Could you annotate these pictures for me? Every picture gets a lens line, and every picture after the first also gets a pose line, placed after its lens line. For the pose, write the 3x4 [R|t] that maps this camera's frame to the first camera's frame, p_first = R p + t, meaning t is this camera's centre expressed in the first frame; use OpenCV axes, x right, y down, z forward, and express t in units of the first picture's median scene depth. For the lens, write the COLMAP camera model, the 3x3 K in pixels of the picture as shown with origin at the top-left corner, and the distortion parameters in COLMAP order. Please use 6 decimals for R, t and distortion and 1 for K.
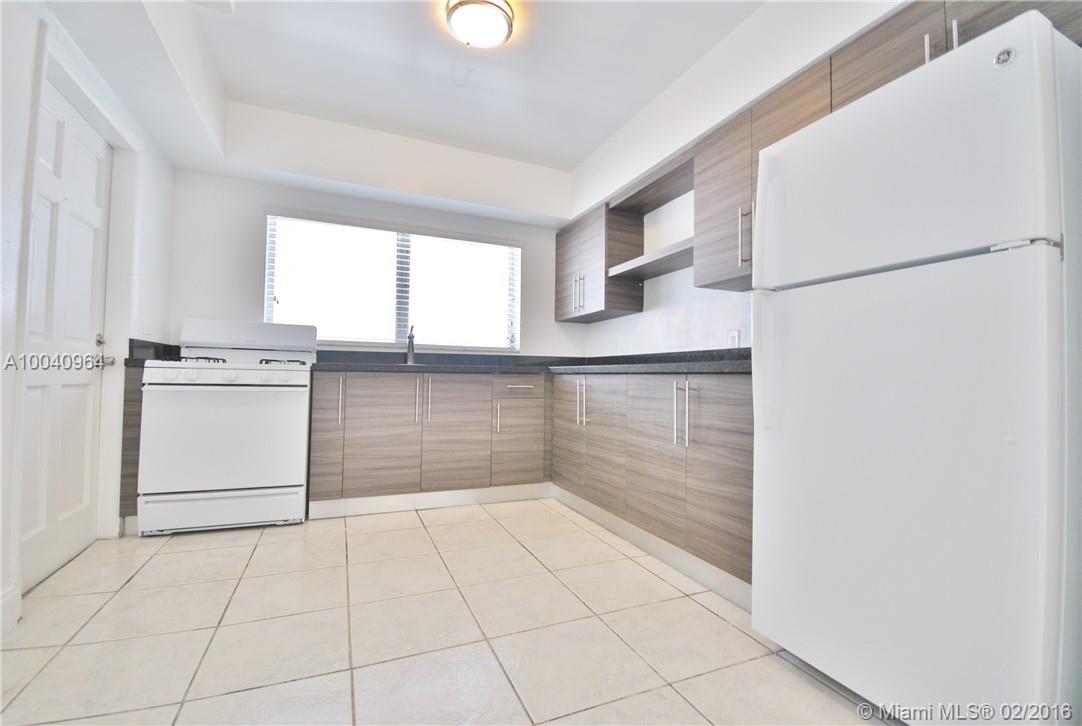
lens RADIAL K [[475.3, 0, 541.9], [0, 475.3, 362.0], [0, 0, 1]] dist [0.002398, 0.000624]
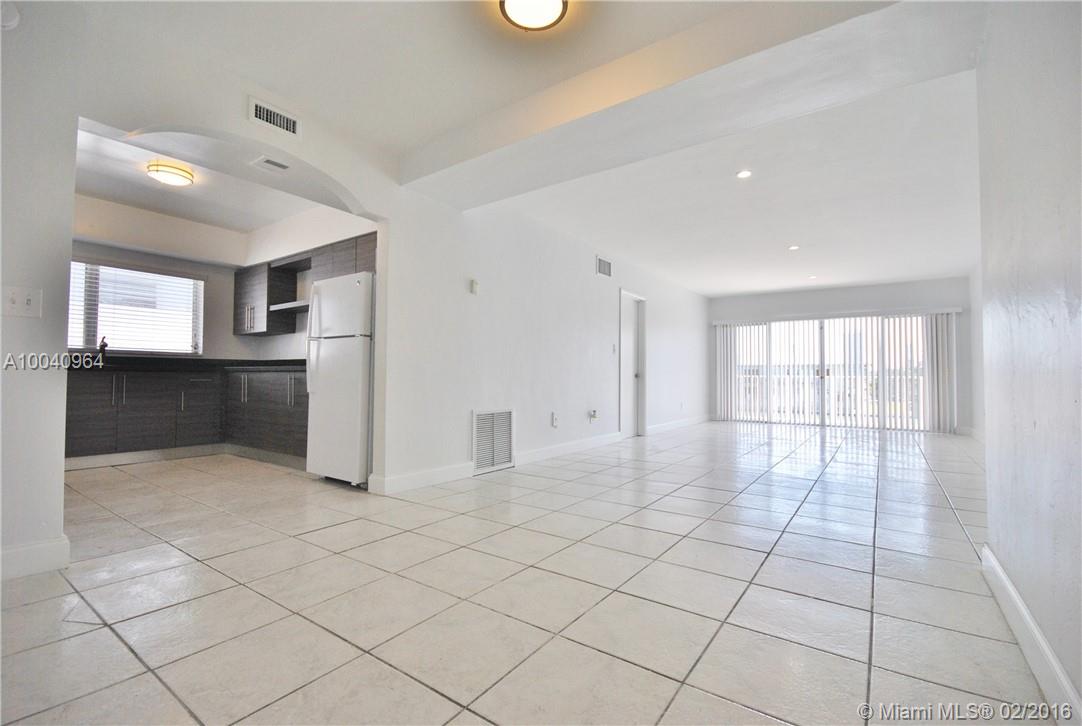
lens RADIAL K [[475.3, 0, 541.5], [0, 475.3, 362.5], [0, 0, 1]] dist [0.002398, 0.000624]
pose [[0.851803, 0.006041, 0.523827, 0.078539], [-0.009342, 0.999950, 0.003660, -0.018853], [-0.523779, -0.008012, 0.851817, -0.802354]]
